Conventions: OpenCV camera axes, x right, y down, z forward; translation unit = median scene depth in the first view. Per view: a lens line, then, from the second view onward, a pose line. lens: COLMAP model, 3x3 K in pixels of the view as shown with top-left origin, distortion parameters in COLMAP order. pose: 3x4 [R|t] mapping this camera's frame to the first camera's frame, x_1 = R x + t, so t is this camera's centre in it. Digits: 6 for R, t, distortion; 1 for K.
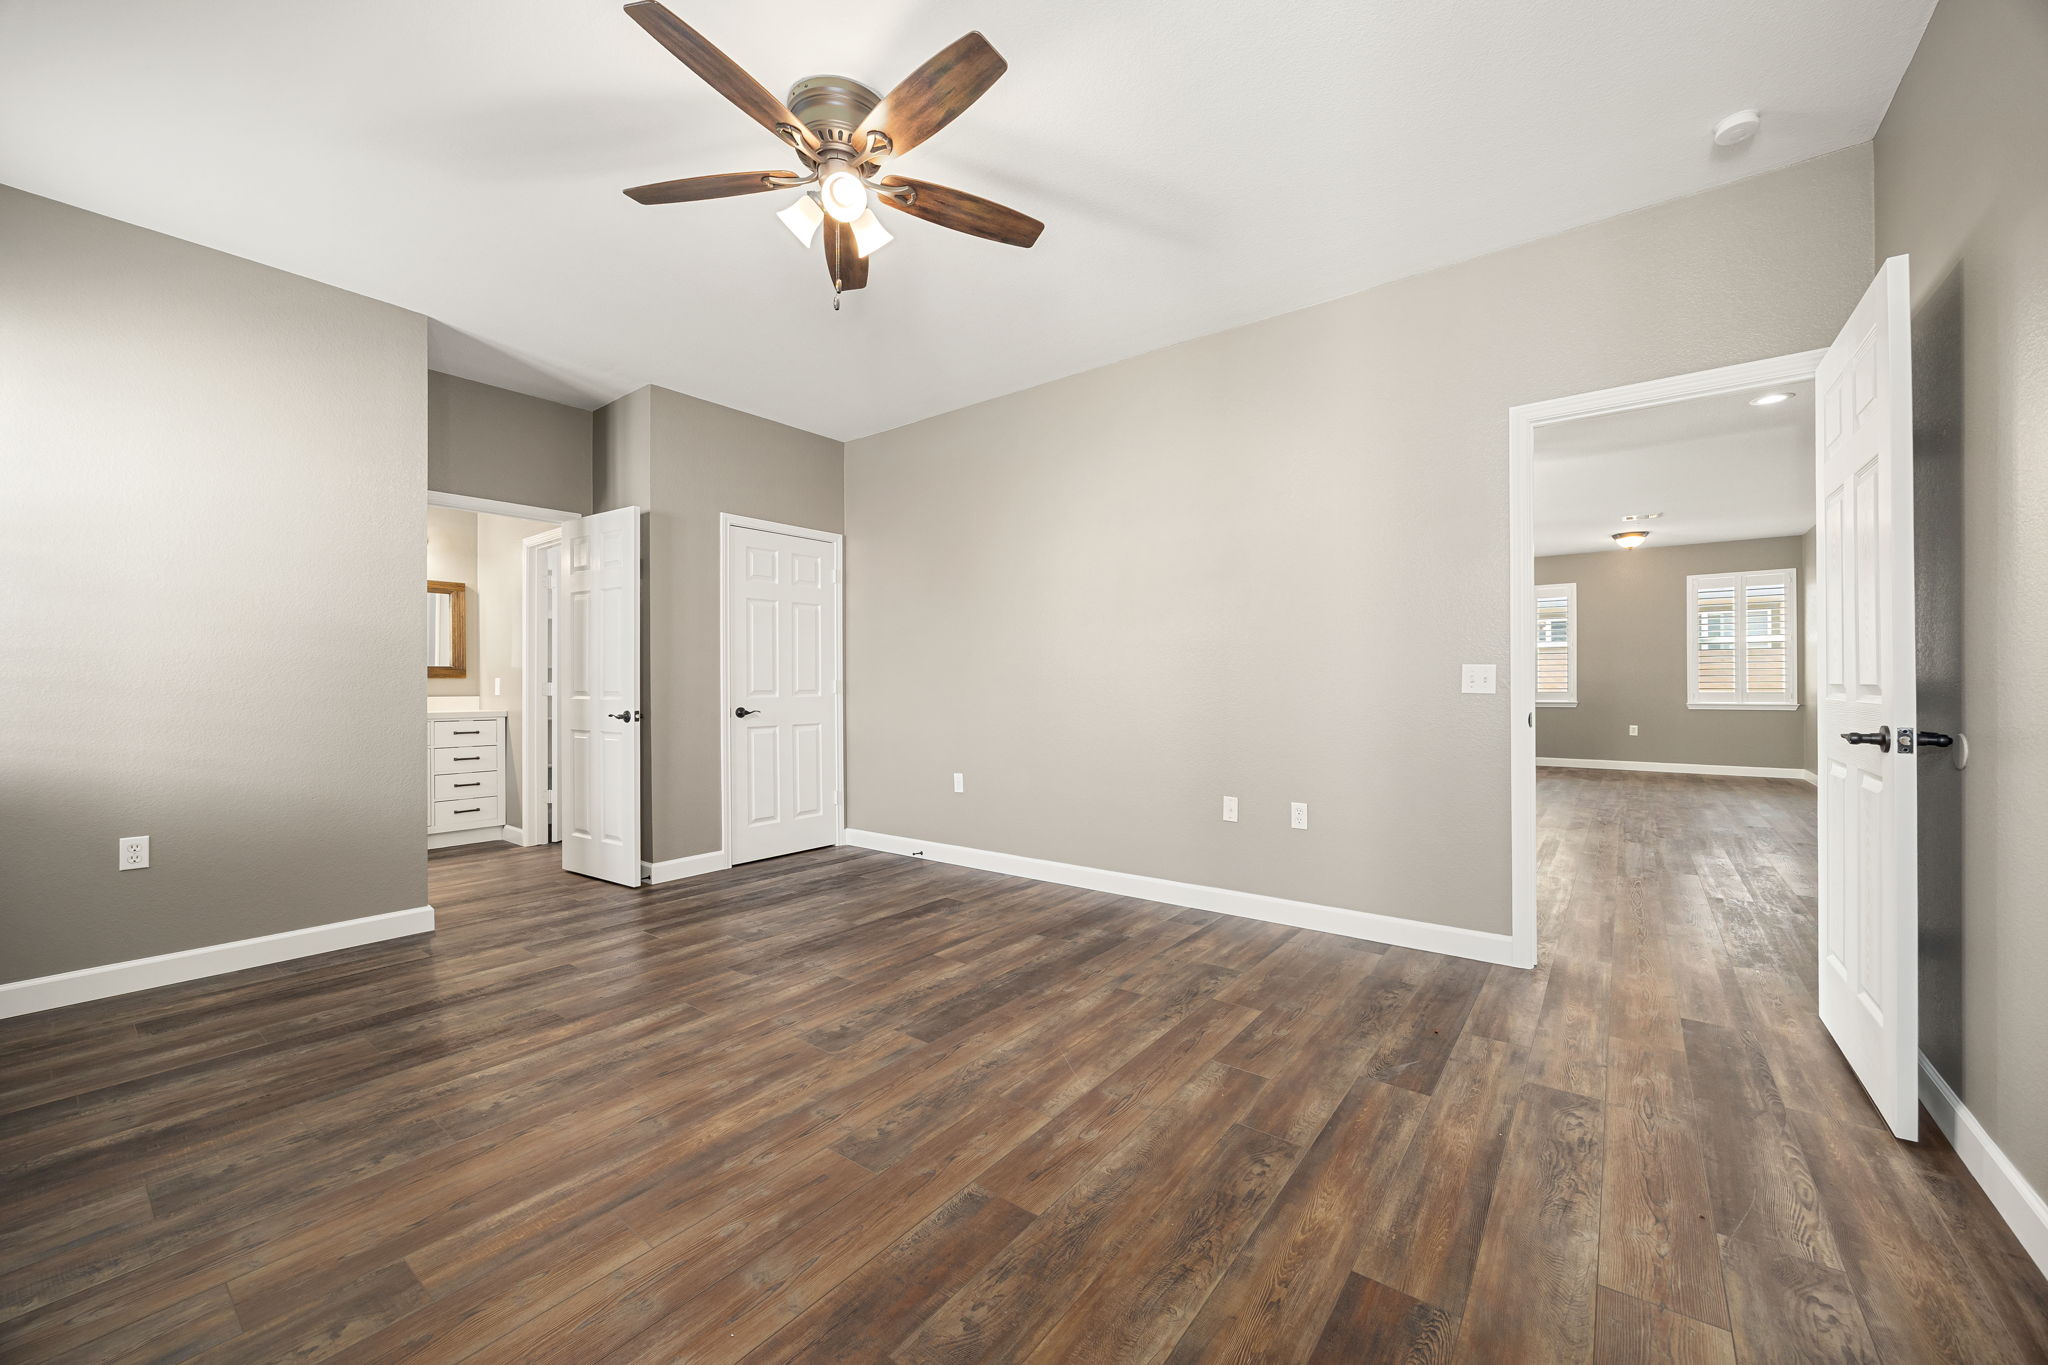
lens RADIAL K [[780.2, 0, 1029.2], [0, 780.2, 679.3], [0, 0, 1]] dist [0.001750, 0.000115]
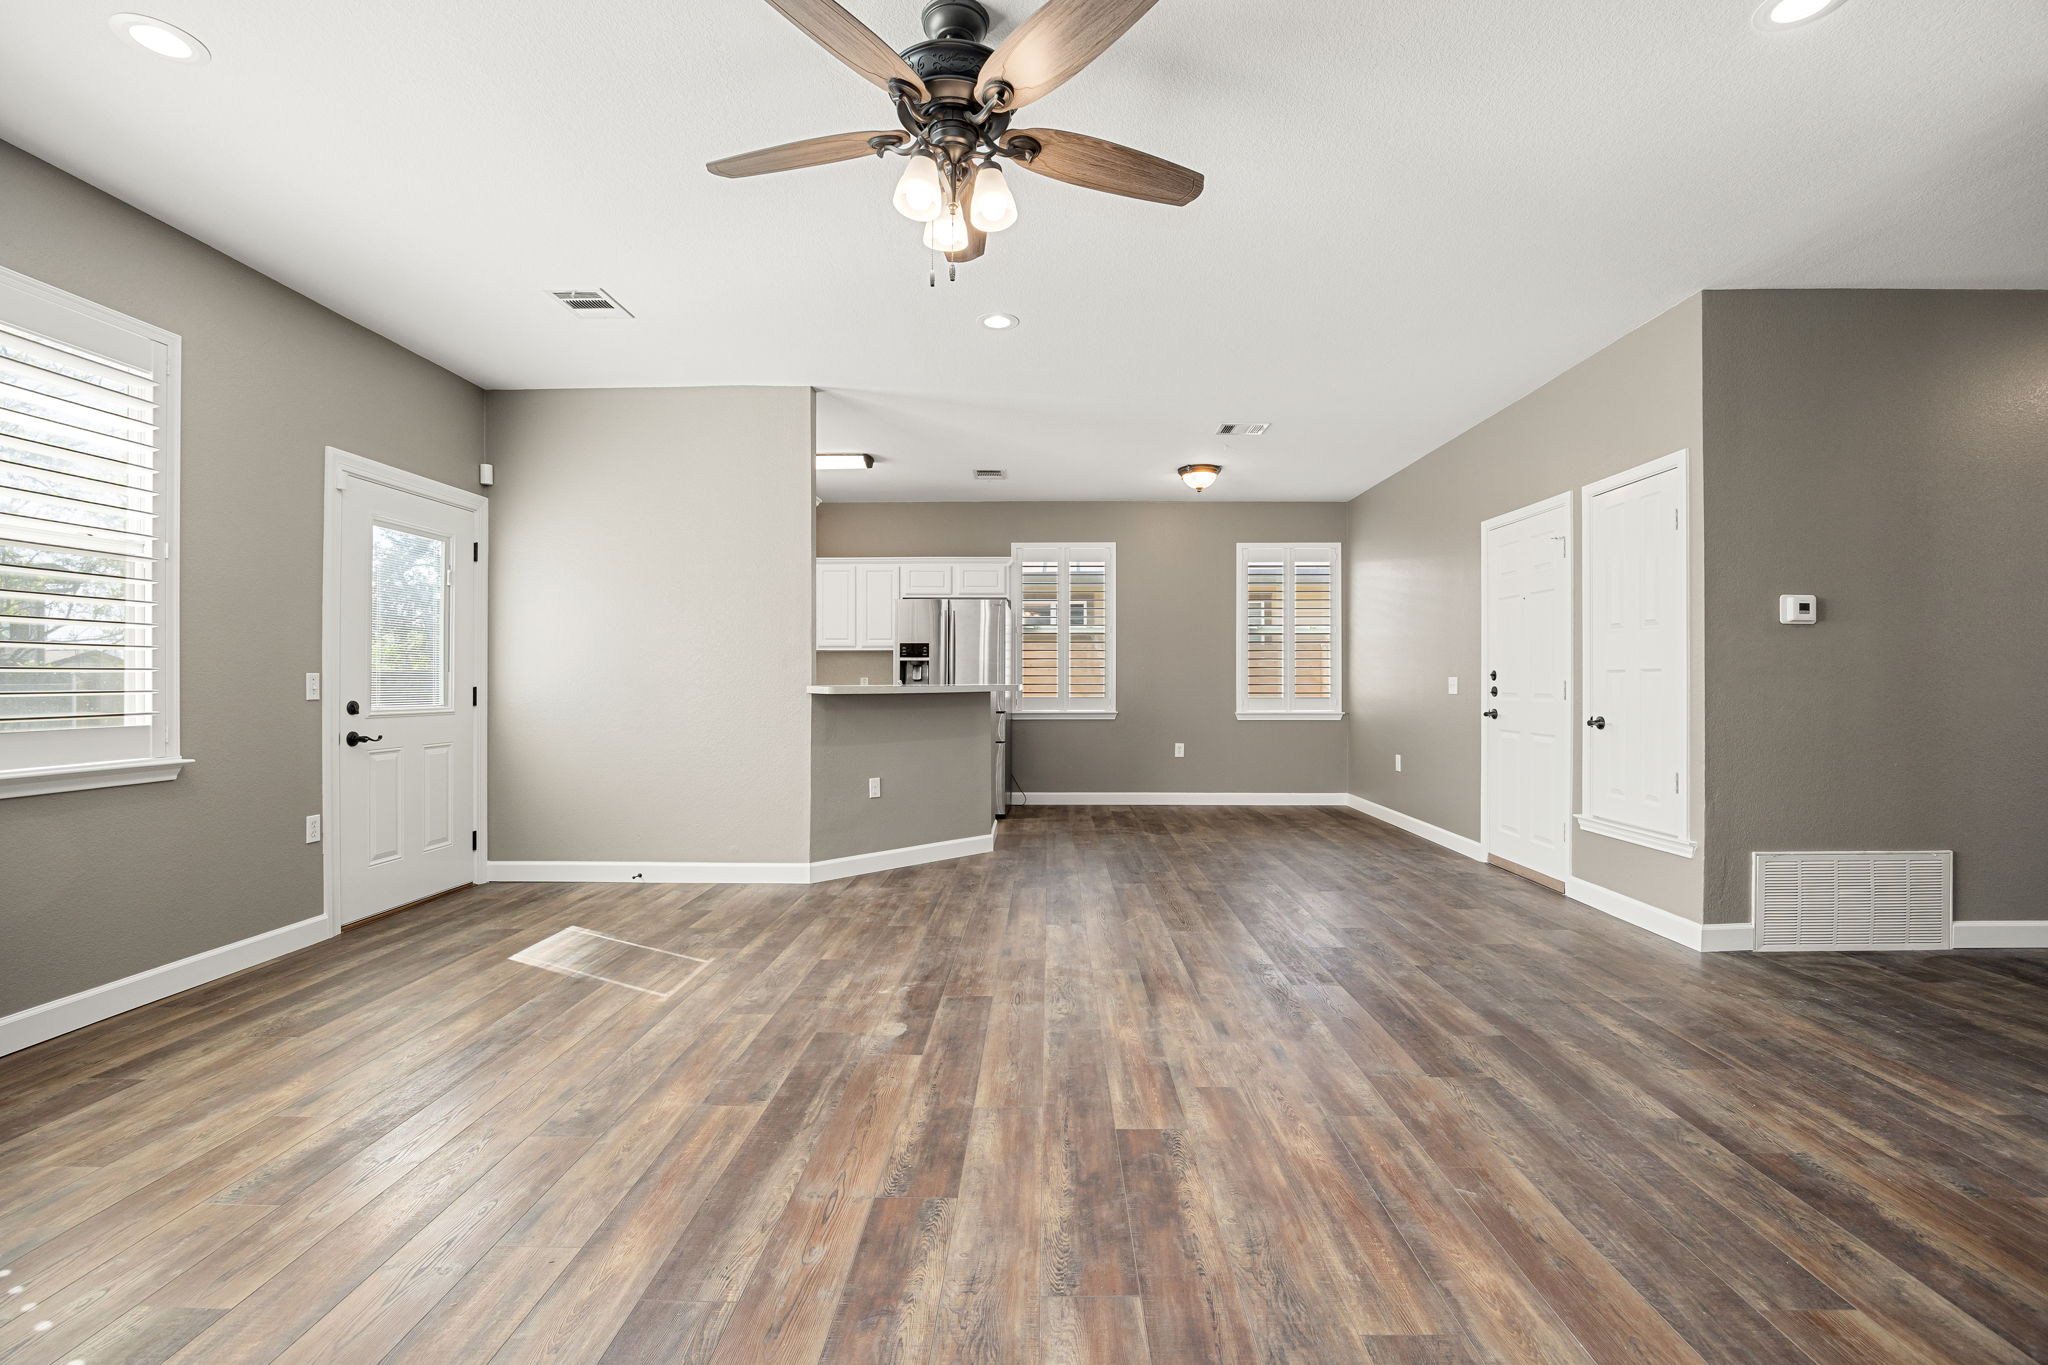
lens RADIAL K [[898.8, 0, 1042.0], [0, 898.8, 687.5], [0, 0, 1]] dist [-0.013692, -0.000749]
pose [[0.798101, -0.000673, 0.602524, 0.172279], [-0.006561, 0.999930, 0.009807, -0.000641], [-0.602489, -0.011780, 0.798041, 0.423032]]
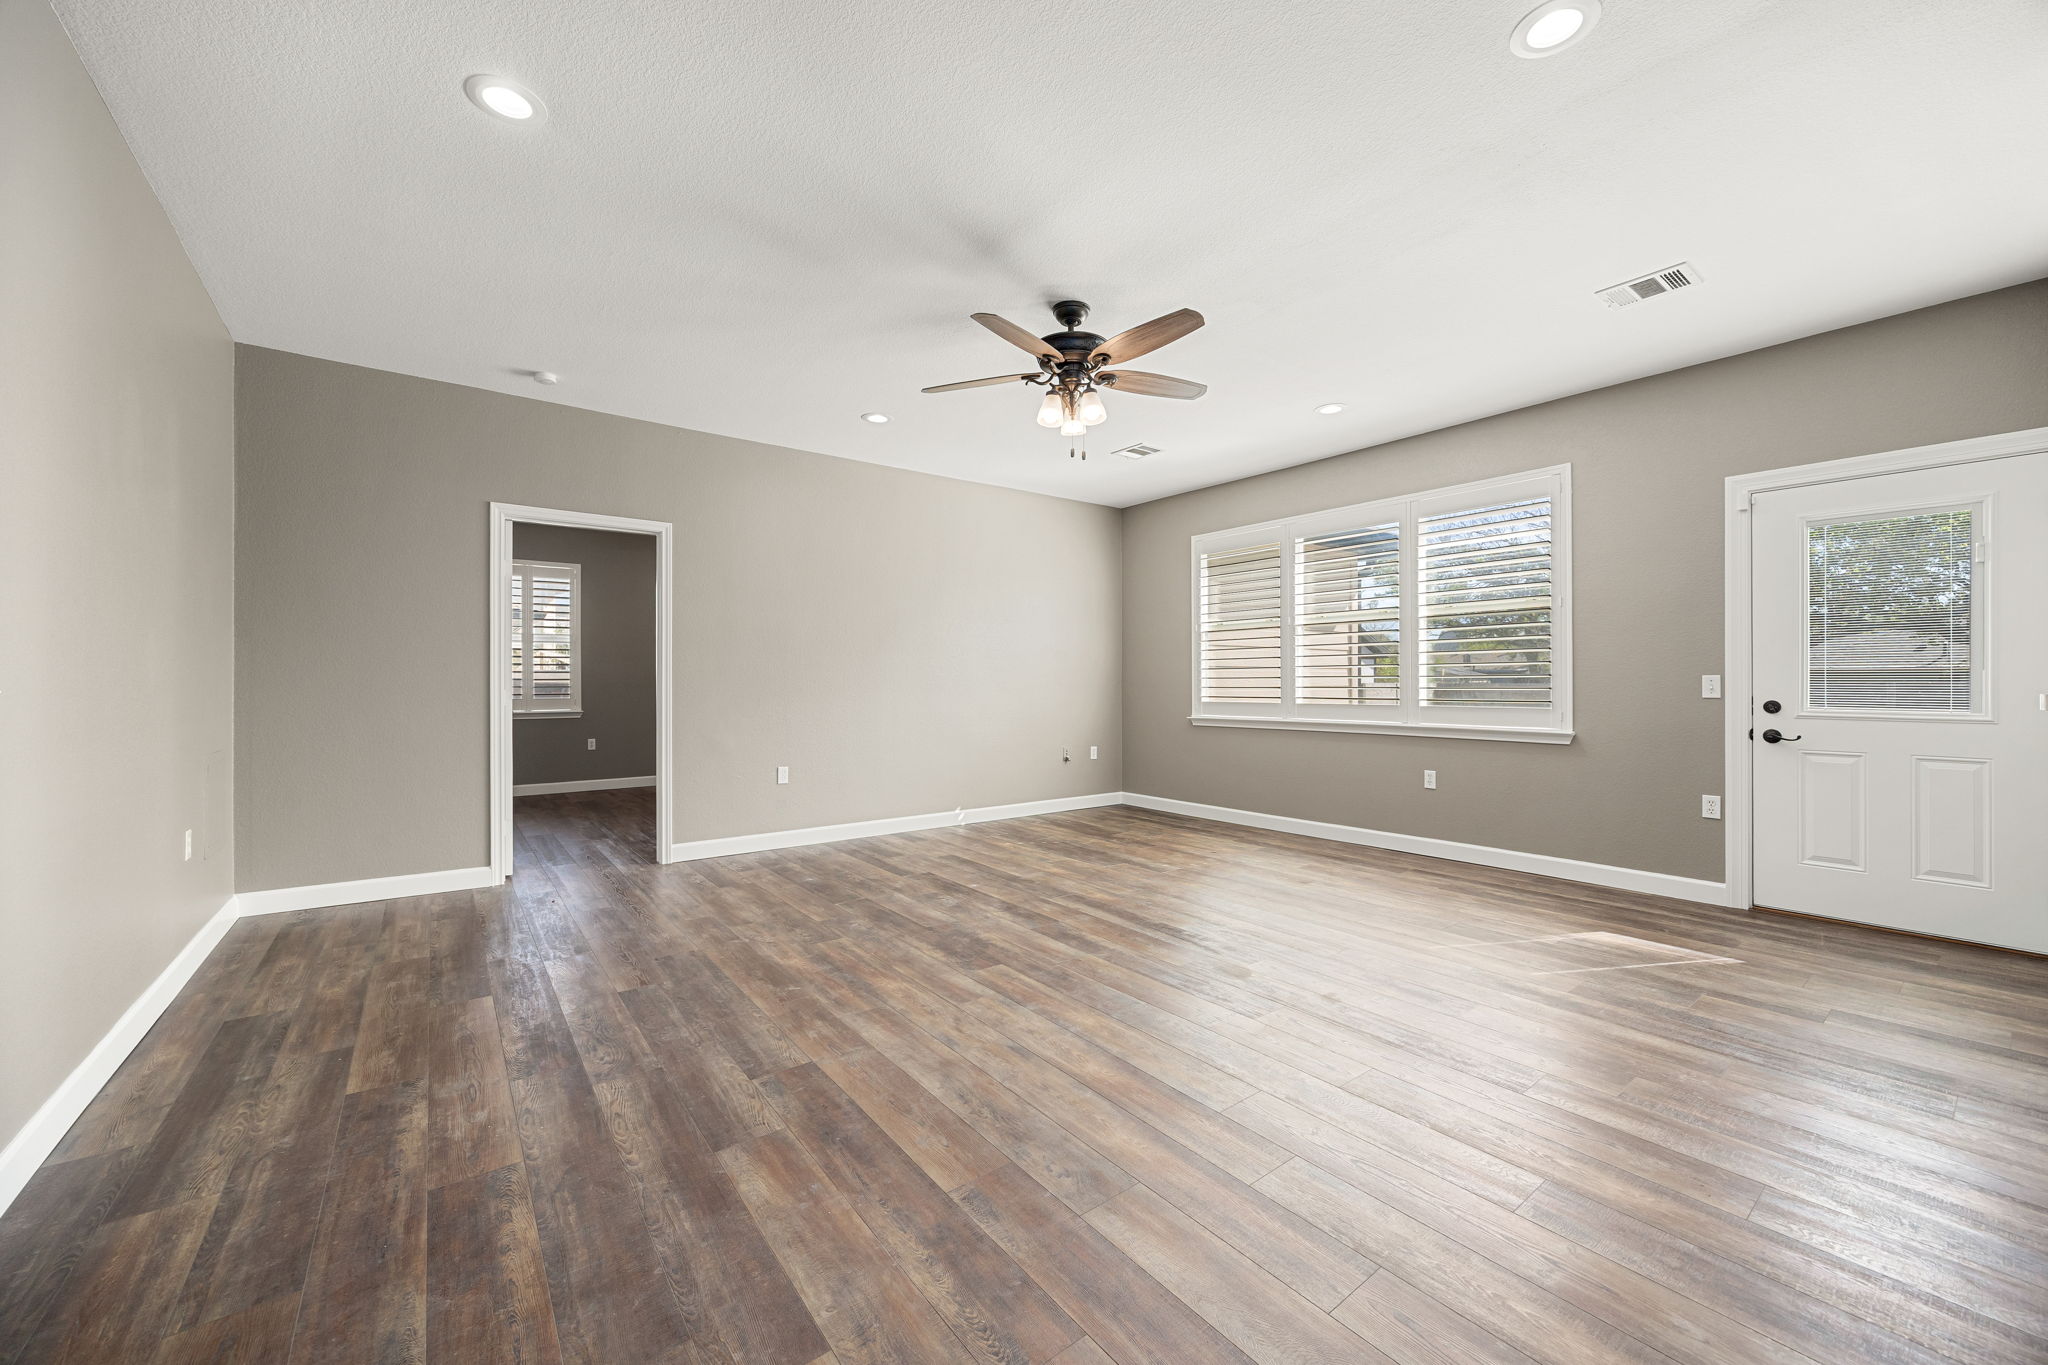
lens RADIAL K [[797.7, 0, 1034.2], [0, 797.7, 686.9], [0, 0, 1]] dist [-0.000970, -0.000067]
pose [[-0.264424, 0.011451, -0.964338, 0.665964], [0.010820, 0.999902, 0.008906, -0.002567], [0.964346, -0.008080, -0.264522, 0.710502]]
